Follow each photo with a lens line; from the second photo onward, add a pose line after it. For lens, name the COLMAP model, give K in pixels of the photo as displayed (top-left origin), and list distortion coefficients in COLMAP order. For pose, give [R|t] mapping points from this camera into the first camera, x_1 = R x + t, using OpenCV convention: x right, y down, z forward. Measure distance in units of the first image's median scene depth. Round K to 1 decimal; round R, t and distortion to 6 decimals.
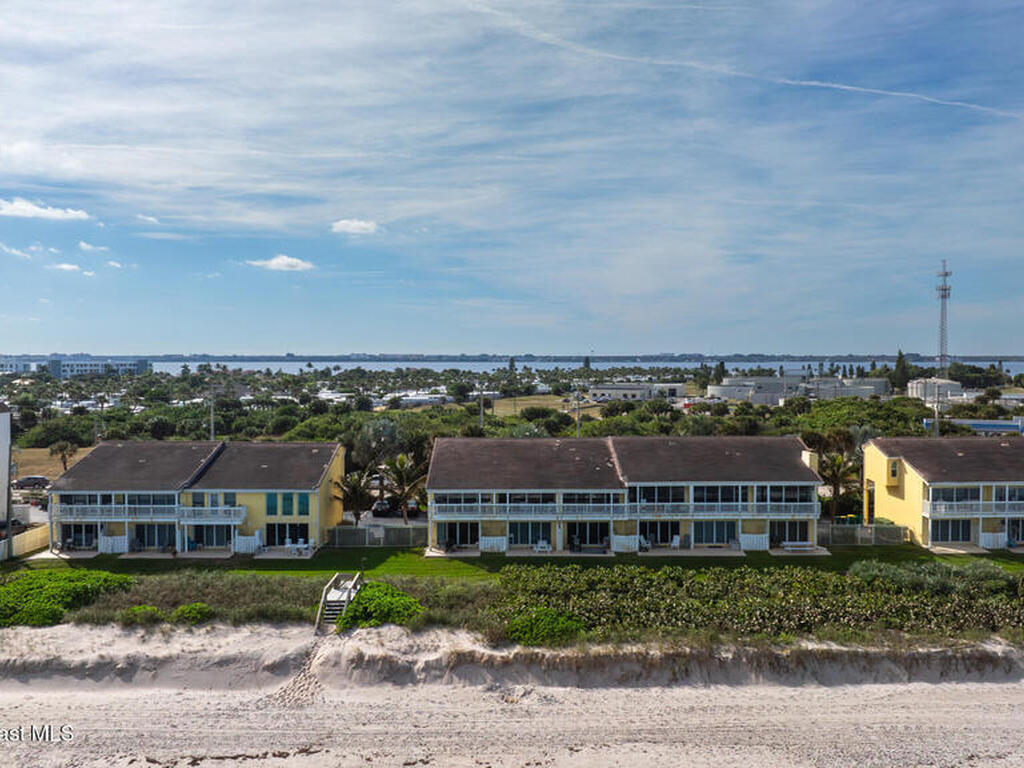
lens RADIAL K [[971.1, 0, 528.8], [0, 971.1, 319.7], [0, 0, 1]] dist [-0.016516, -0.018854]
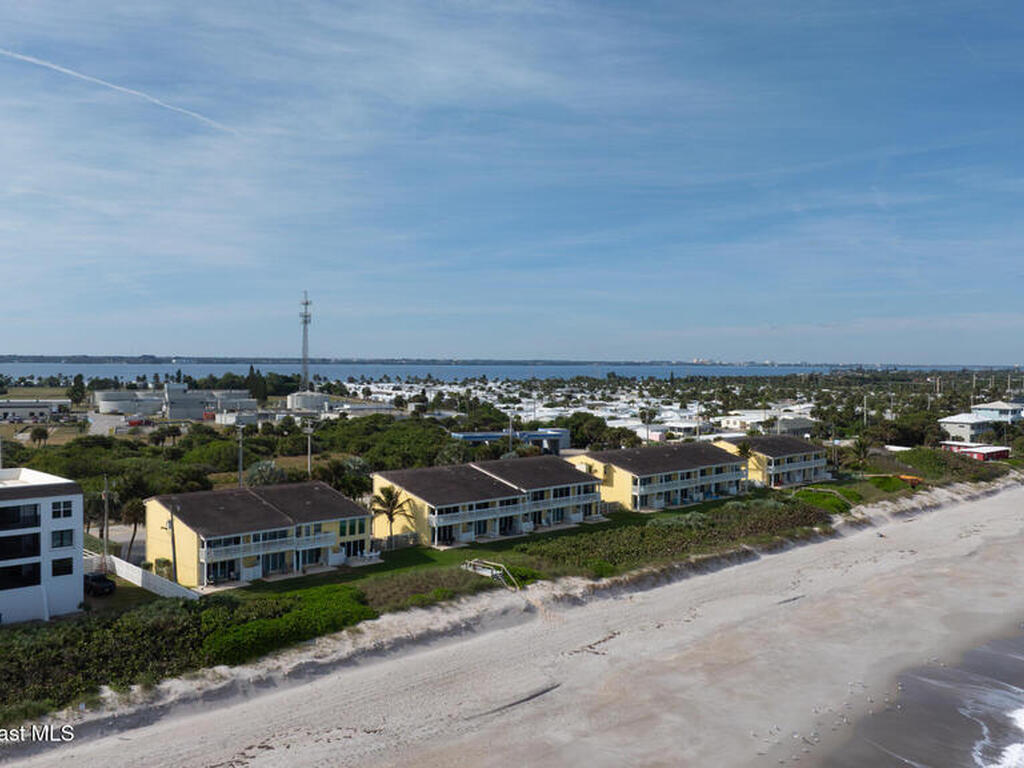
lens RADIAL K [[971.8, 0, 541.6], [0, 971.8, 384.5], [0, 0, 1]] dist [0.000371, -0.015609]
pose [[0.704052, -0.011344, 0.710058, -0.114529], [-0.035371, 0.998071, 0.051017, -0.010321], [-0.709267, -0.061034, 0.702293, -0.016858]]
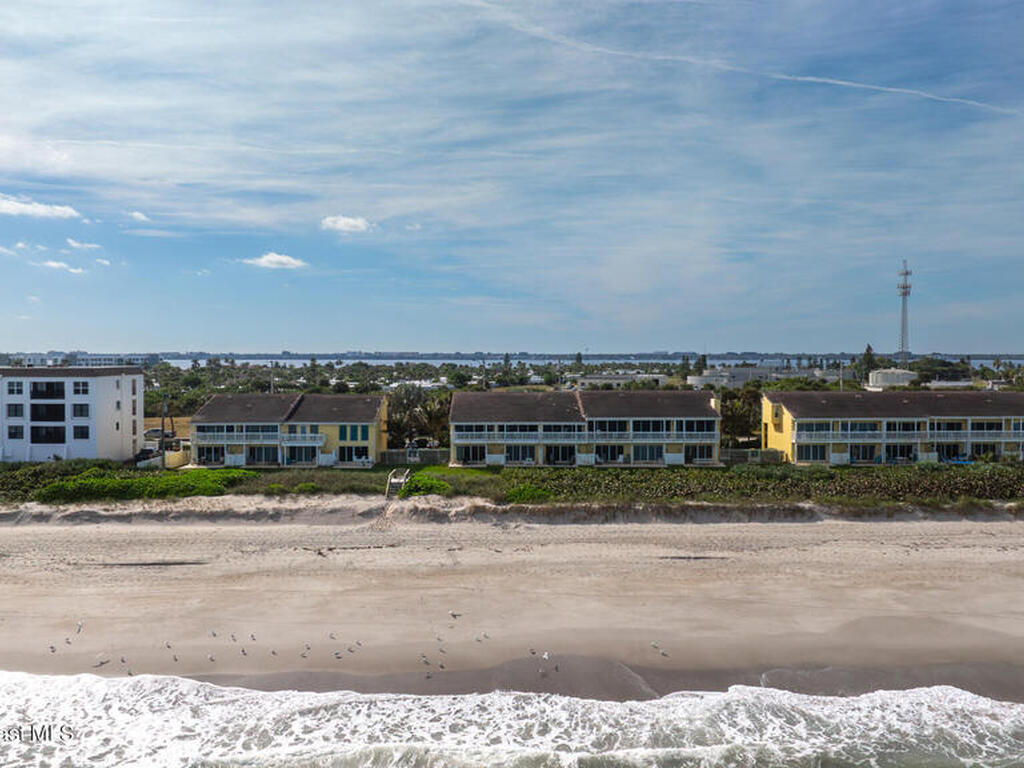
lens RADIAL K [[971.8, 0, 541.6], [0, 971.8, 384.5], [0, 0, 1]] dist [0.000371, -0.015609]
pose [[0.999822, -0.001503, 0.018796, 0.000647], [0.000221, 0.997685, 0.068012, 0.002050], [-0.018854, -0.067995, 0.997507, -0.049744]]
